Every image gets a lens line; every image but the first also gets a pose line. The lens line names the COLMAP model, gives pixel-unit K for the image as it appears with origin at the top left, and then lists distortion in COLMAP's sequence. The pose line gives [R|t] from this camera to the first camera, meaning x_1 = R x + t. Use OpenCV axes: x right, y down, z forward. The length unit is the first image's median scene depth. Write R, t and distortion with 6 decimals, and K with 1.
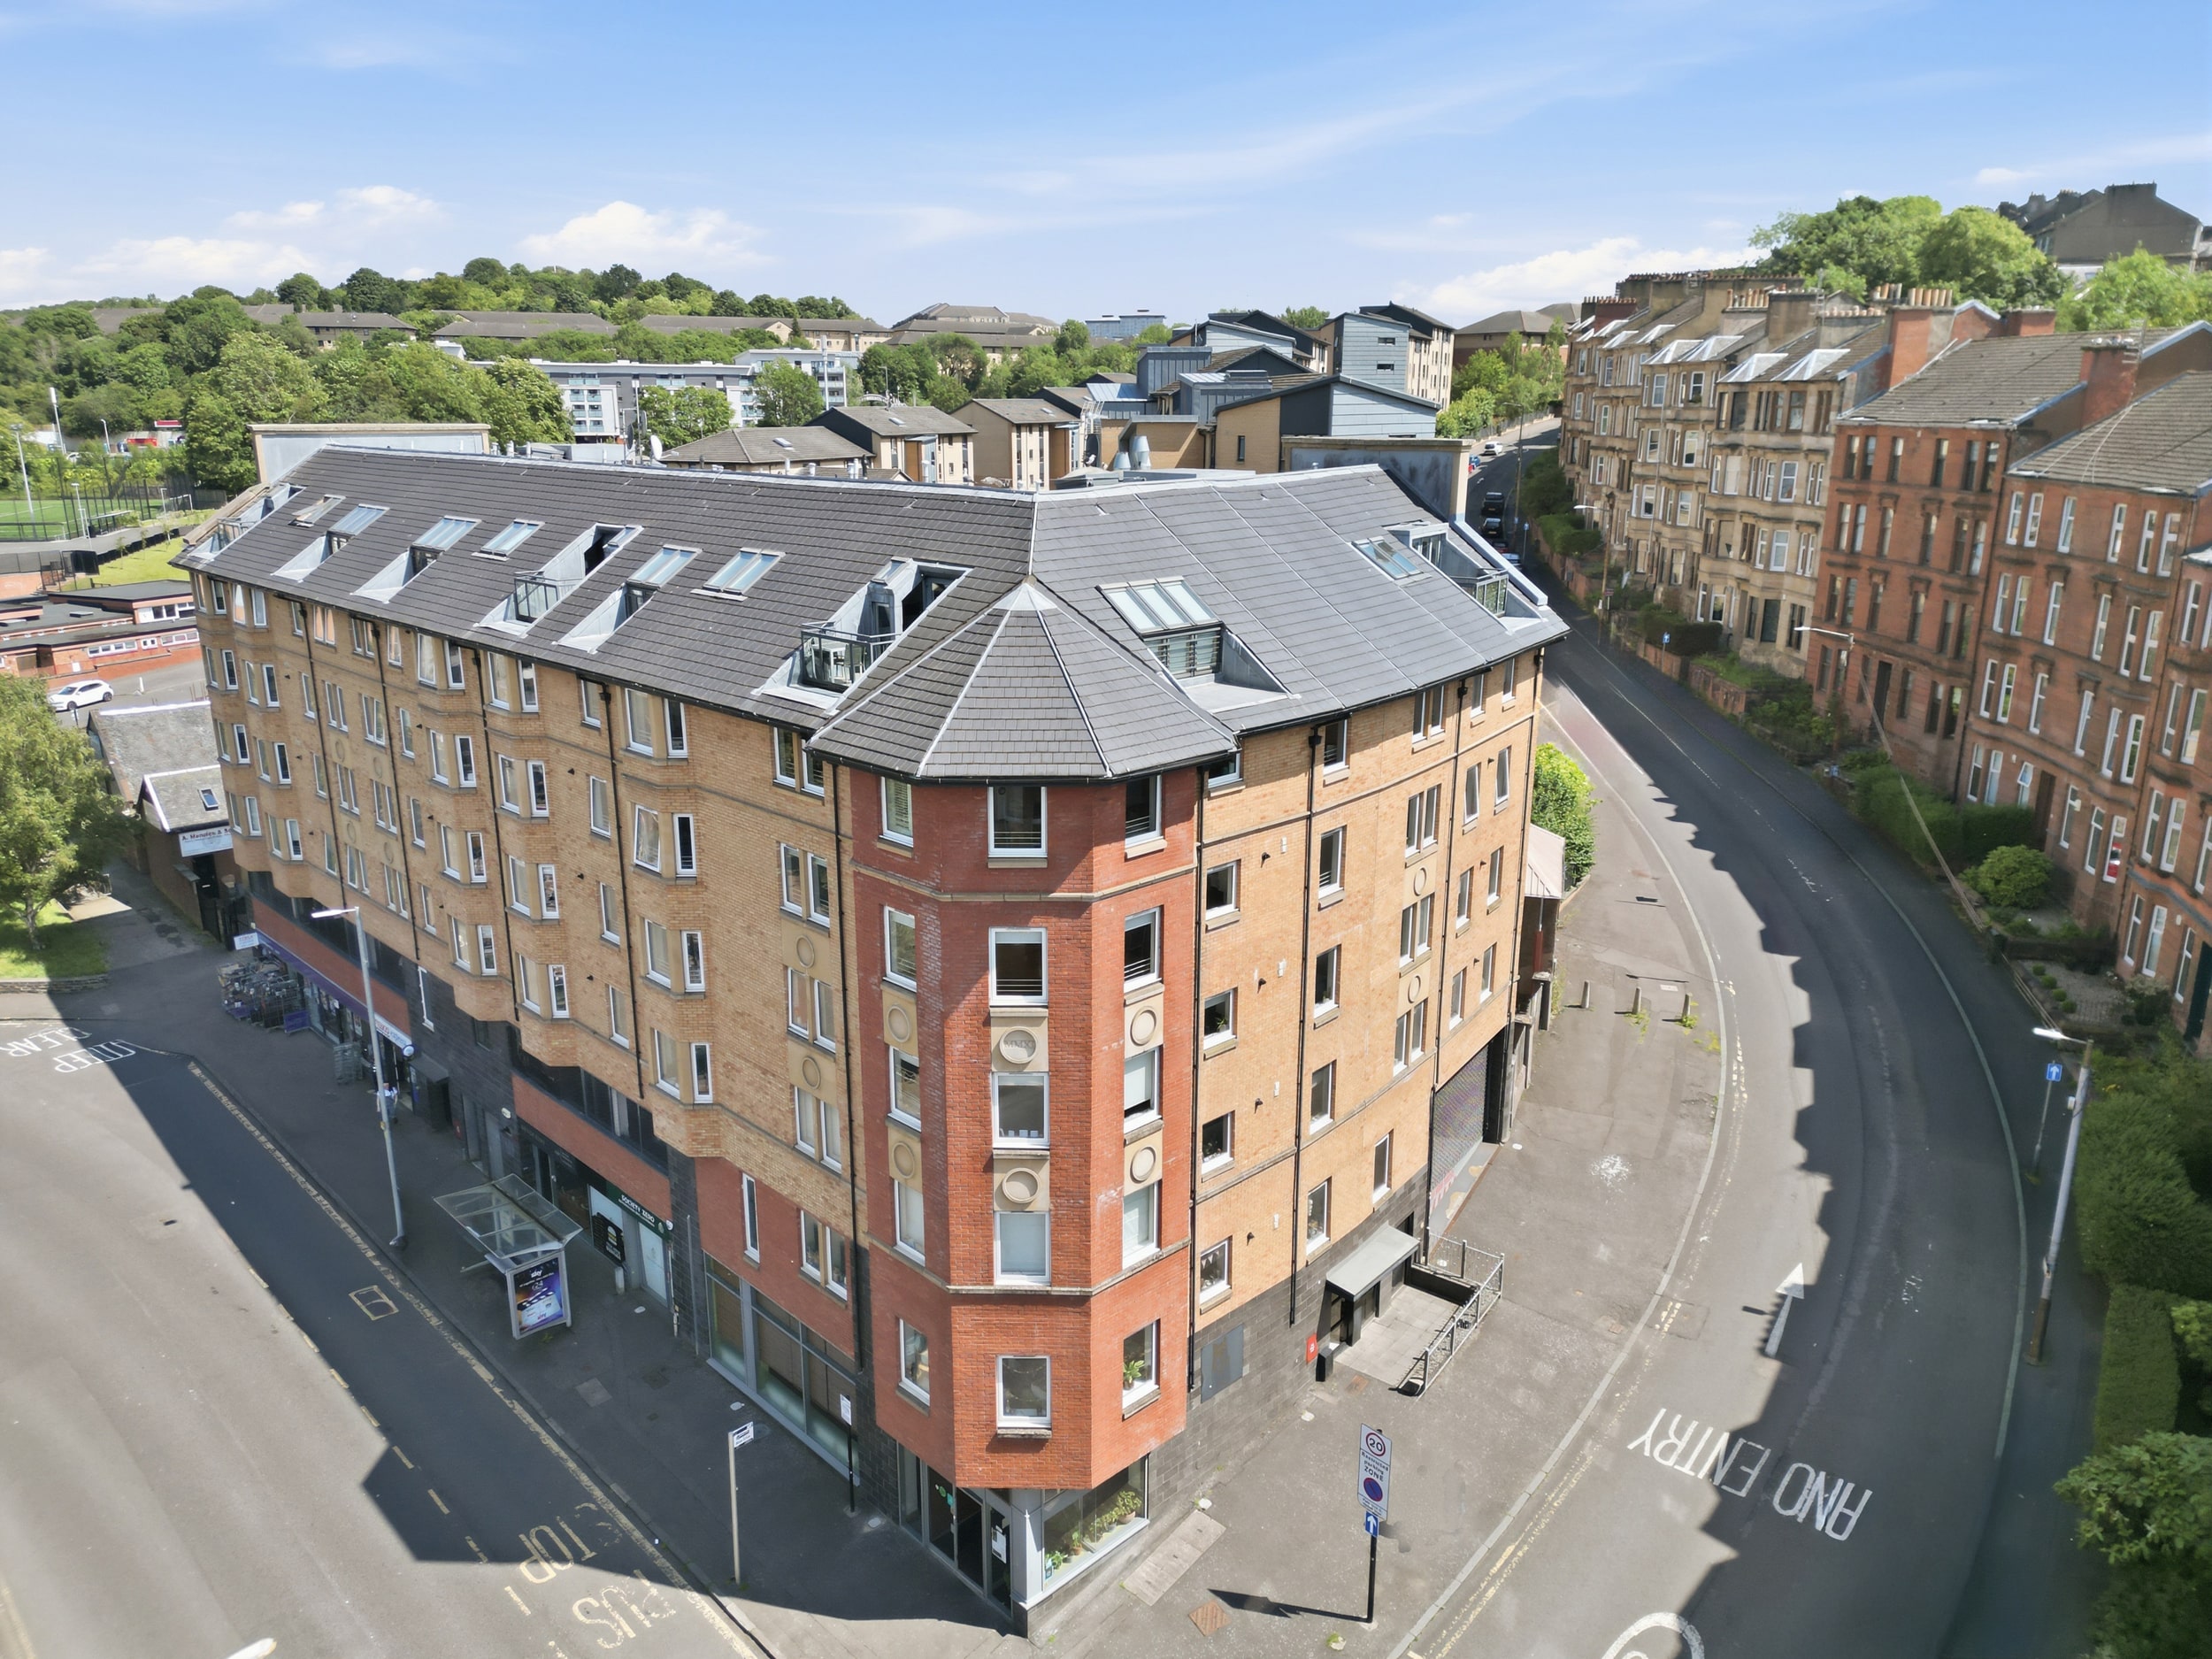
lens RADIAL K [[1556.5, 0, 1093.7], [0, 1556.5, 822.8], [0, 0, 1]] dist [0.075356, -0.073165]
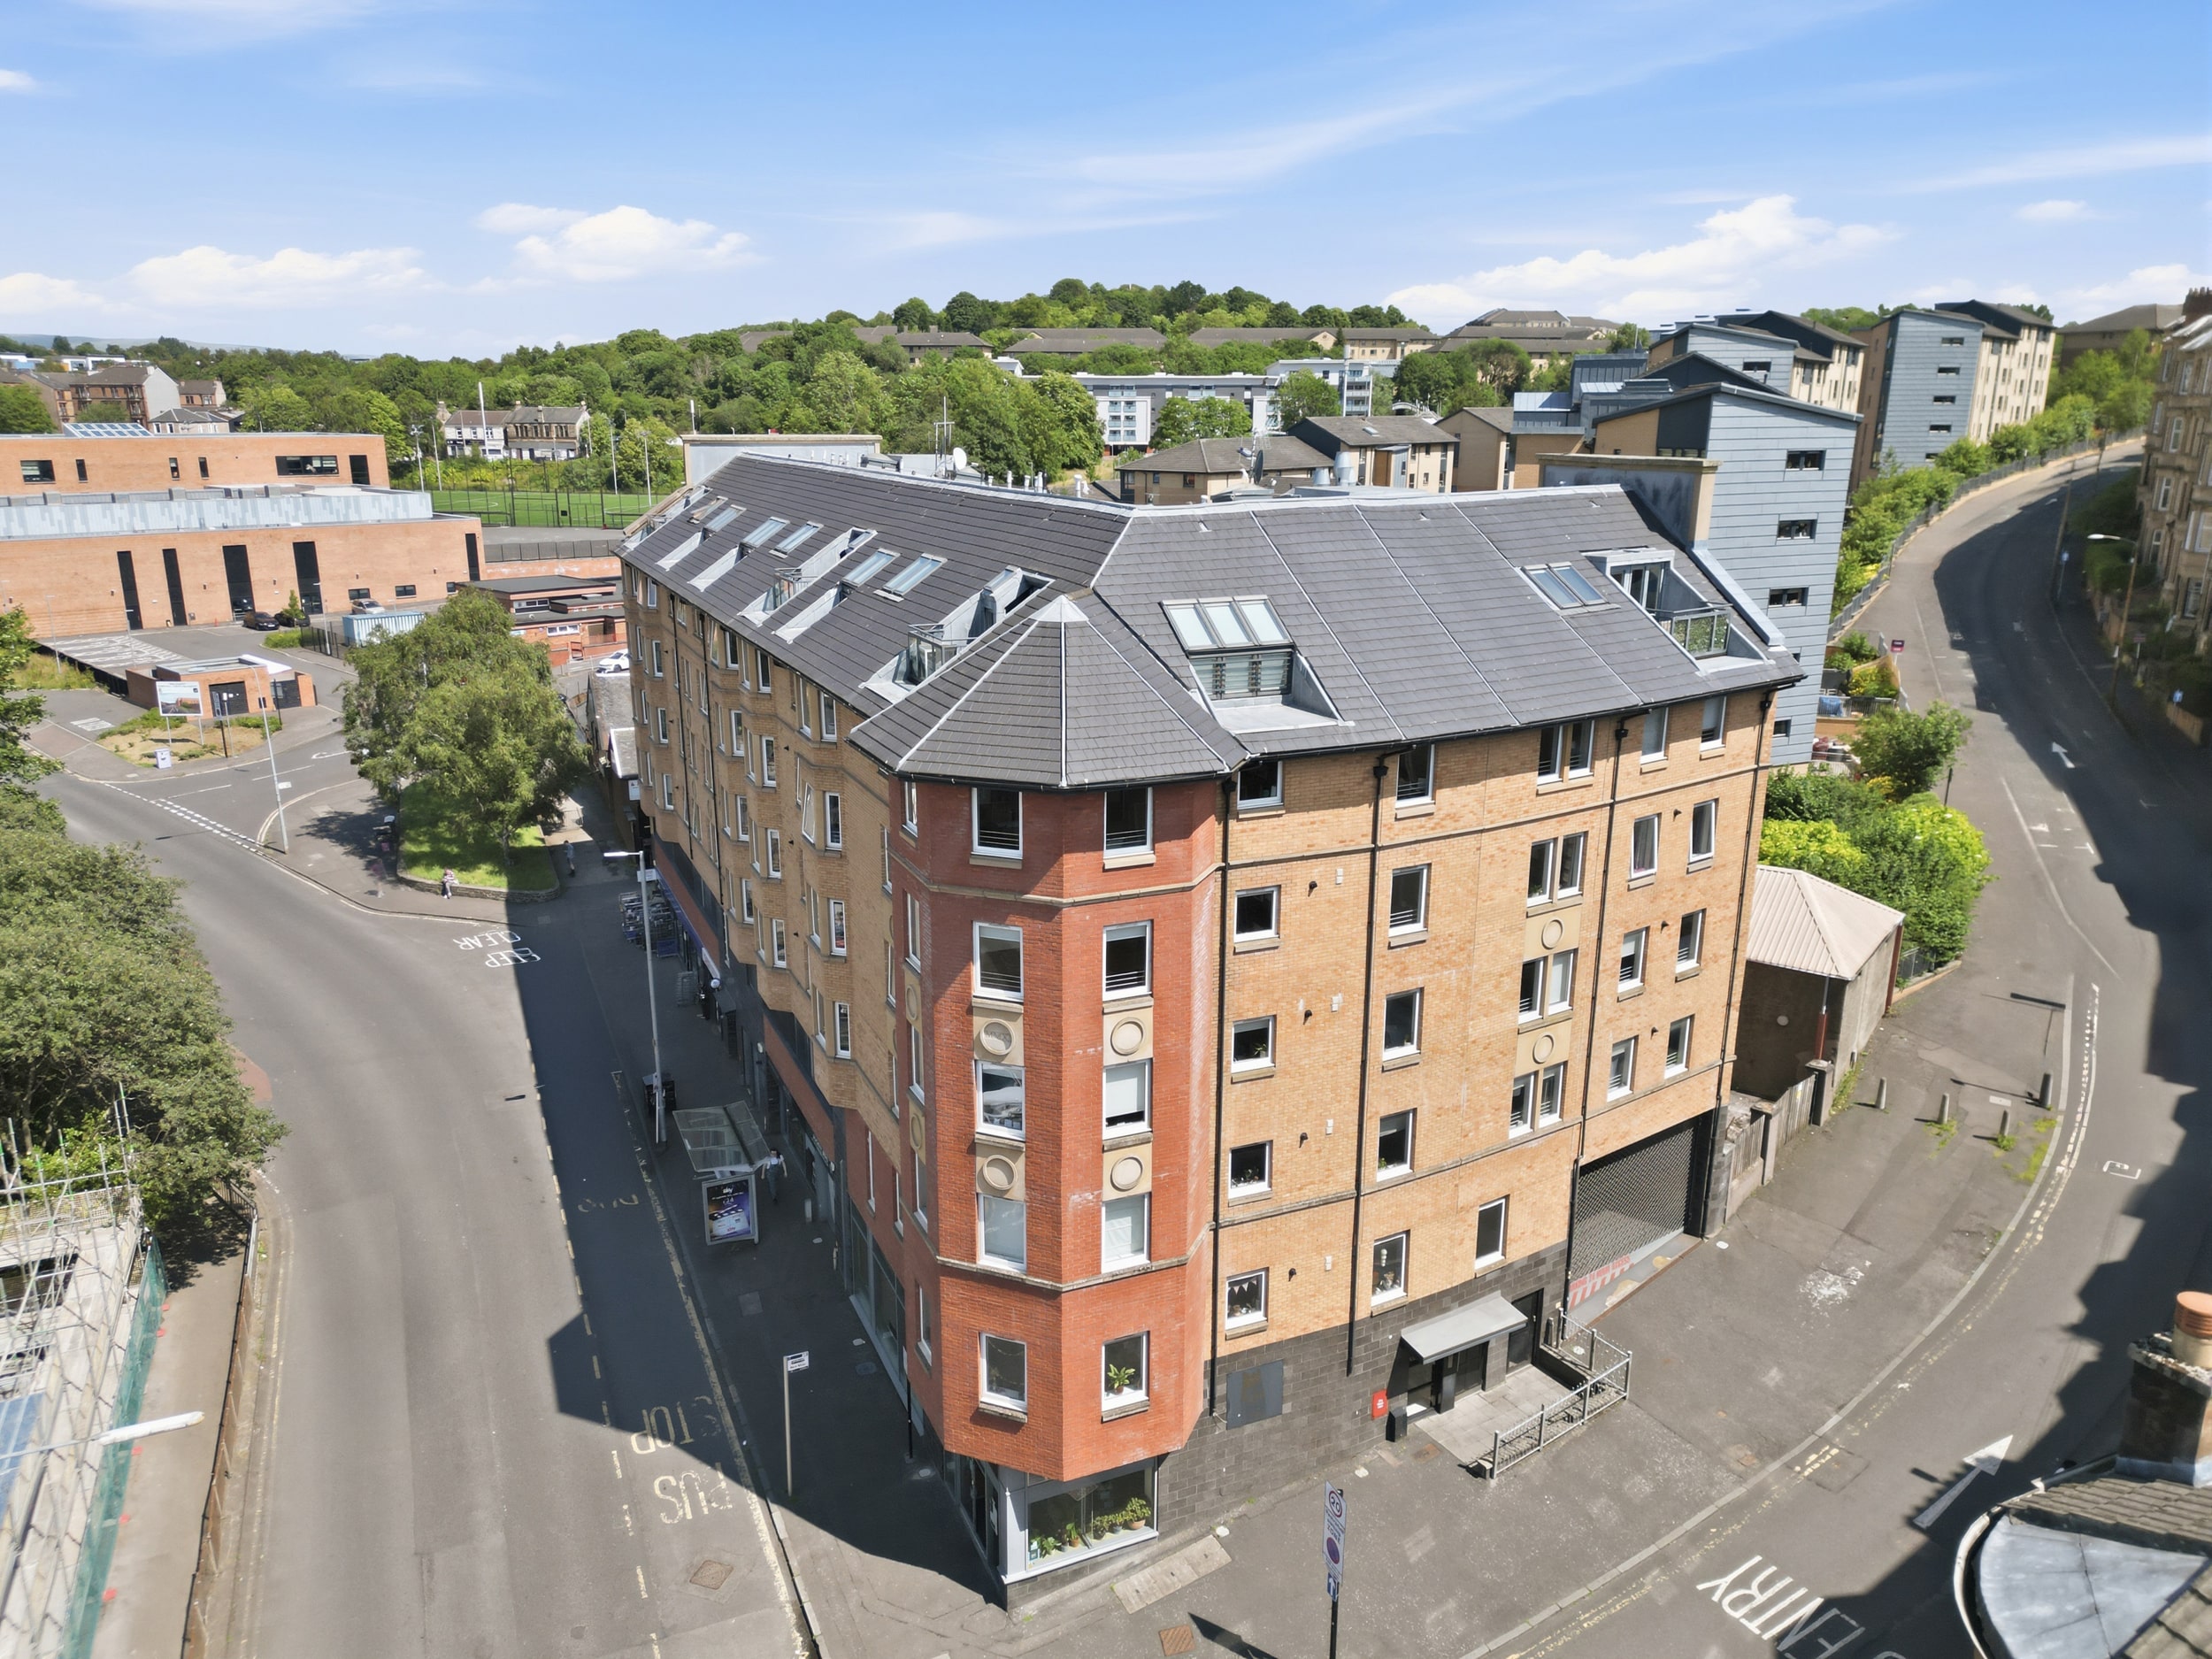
lens RADIAL K [[1556.5, 0, 1086.2], [0, 1556.5, 824.8], [0, 0, 1]] dist [0.075356, -0.073165]
pose [[0.937596, 0.092514, -0.335193, 0.215154], [-0.093720, 0.995519, 0.012612, -0.010869], [0.334858, 0.019589, 0.942065, 0.022676]]
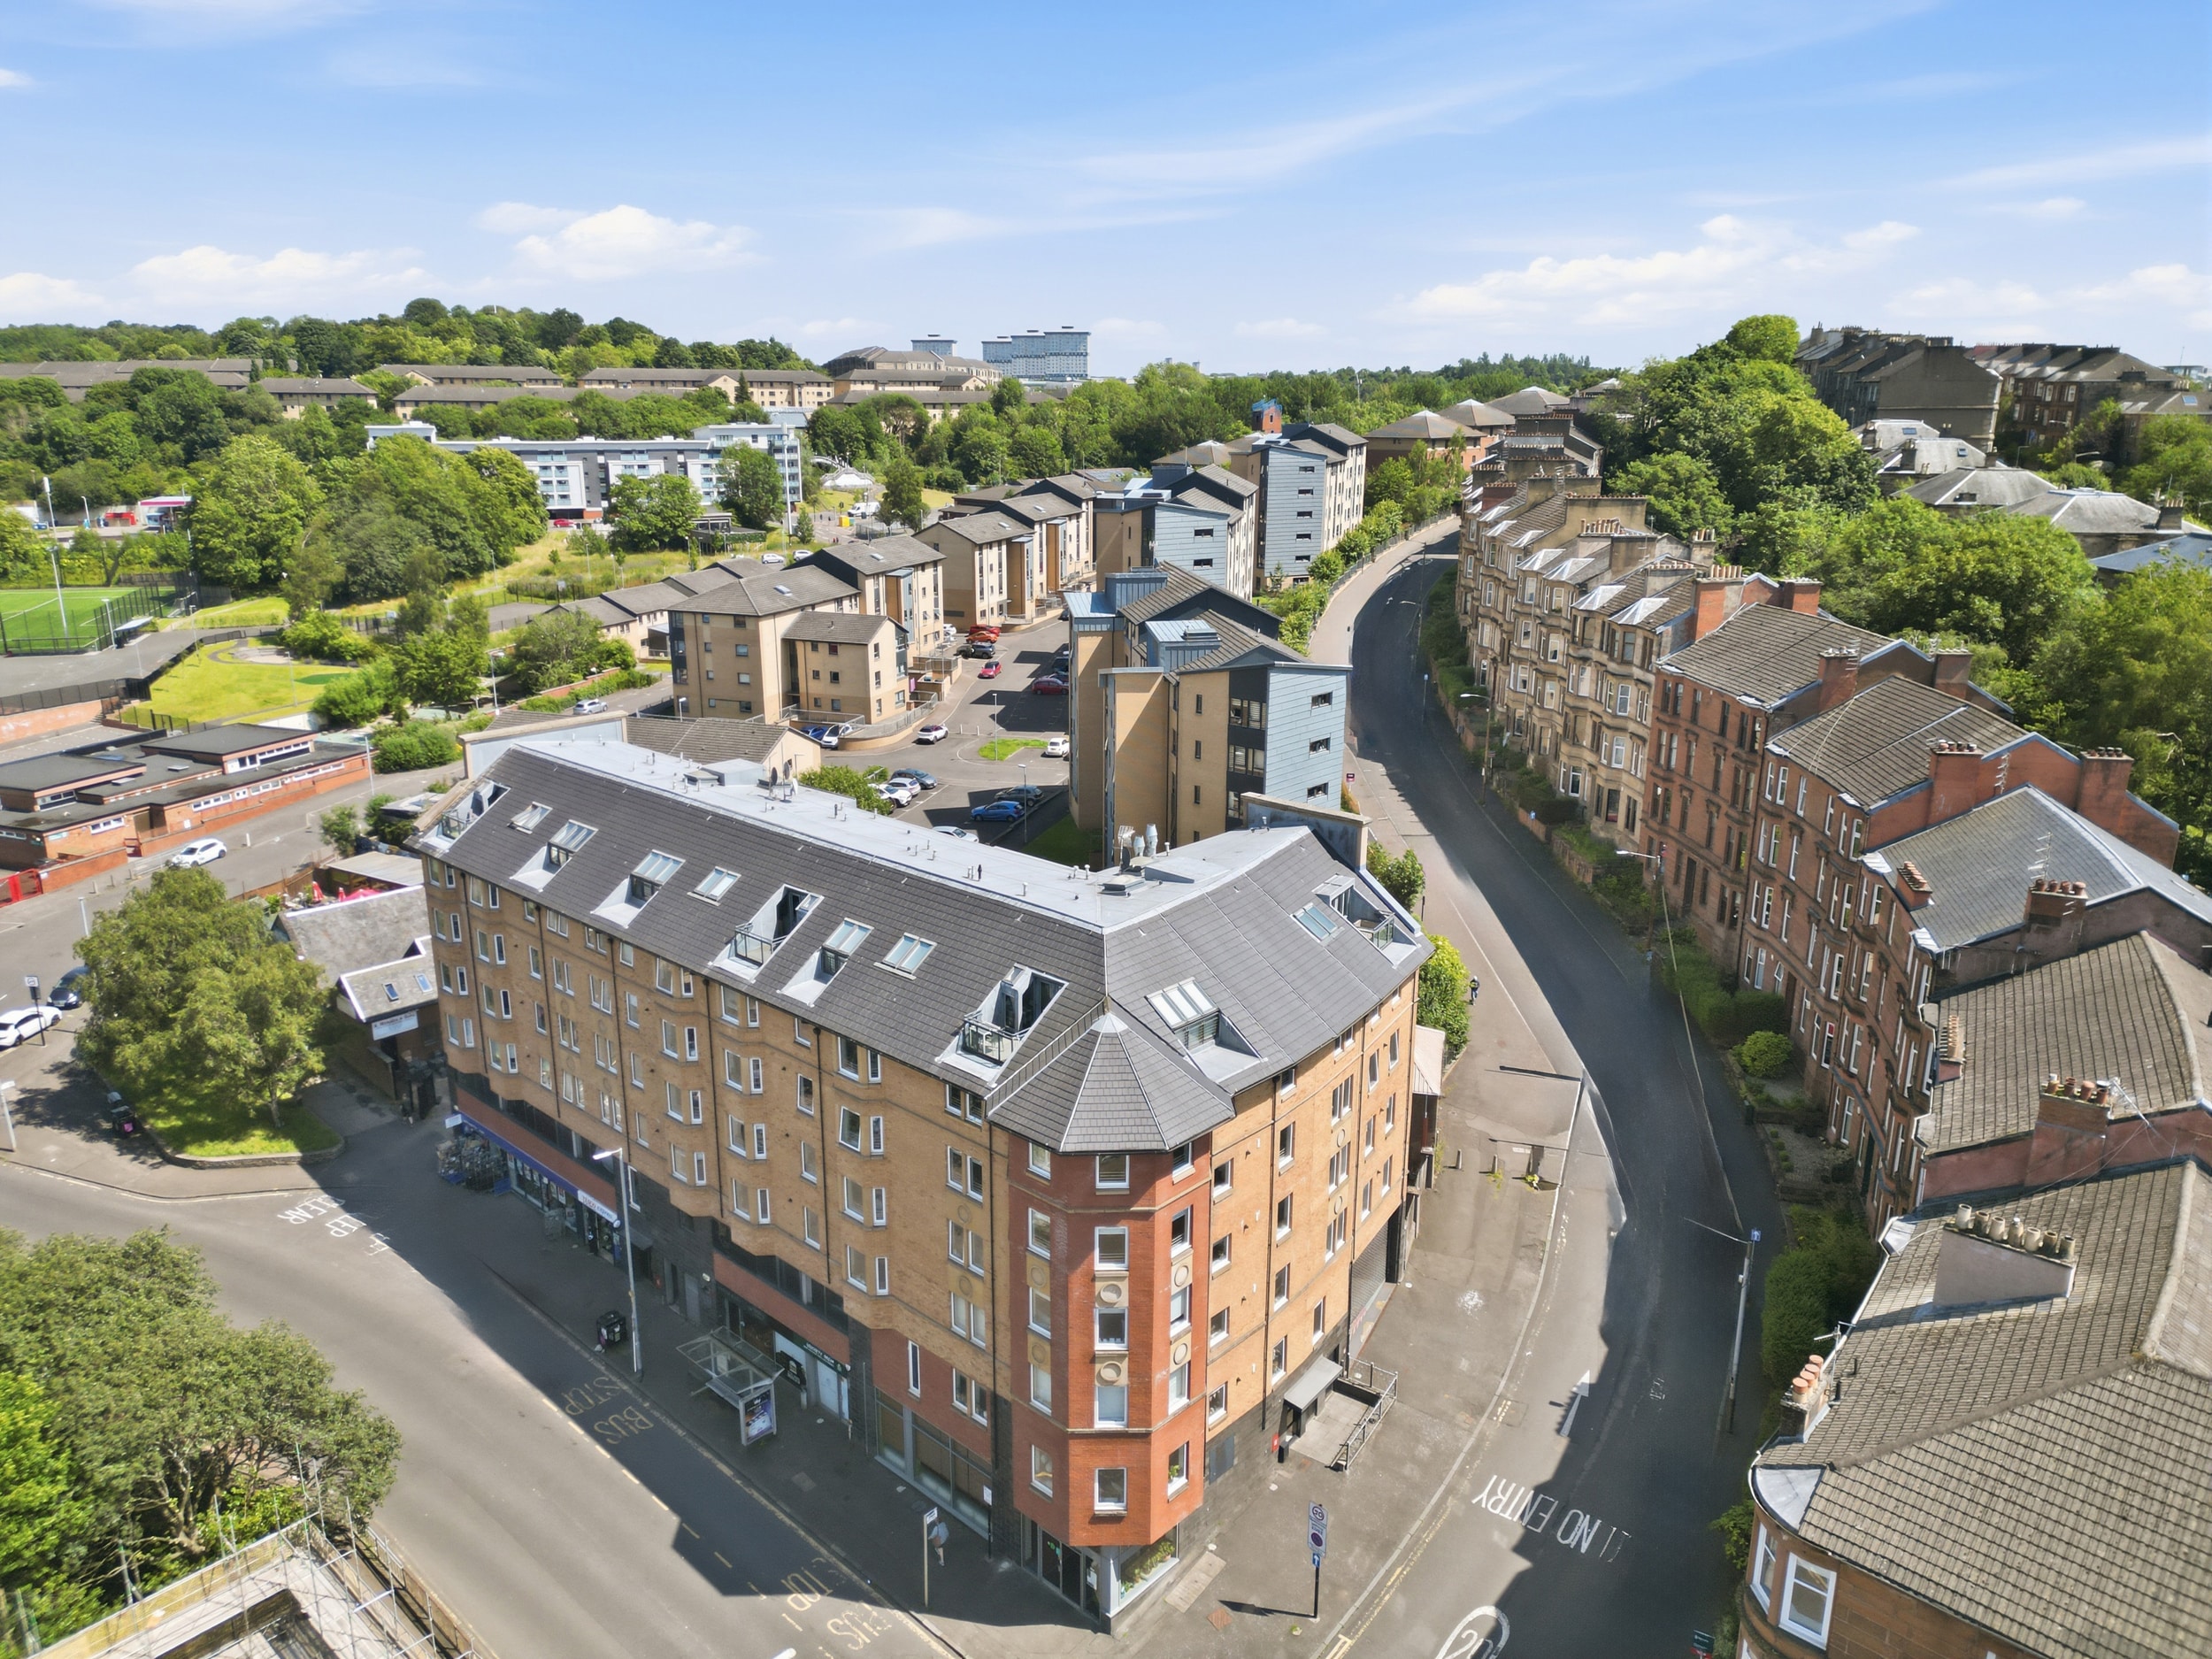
lens RADIAL K [[1556.5, 0, 1094.7], [0, 1556.5, 820.9], [0, 0, 1]] dist [0.075356, -0.073165]
pose [[0.998759, -0.010938, 0.048595, -0.091213], [0.010743, 0.999933, 0.004255, -0.242311], [-0.048638, -0.003728, 0.998810, -0.457921]]
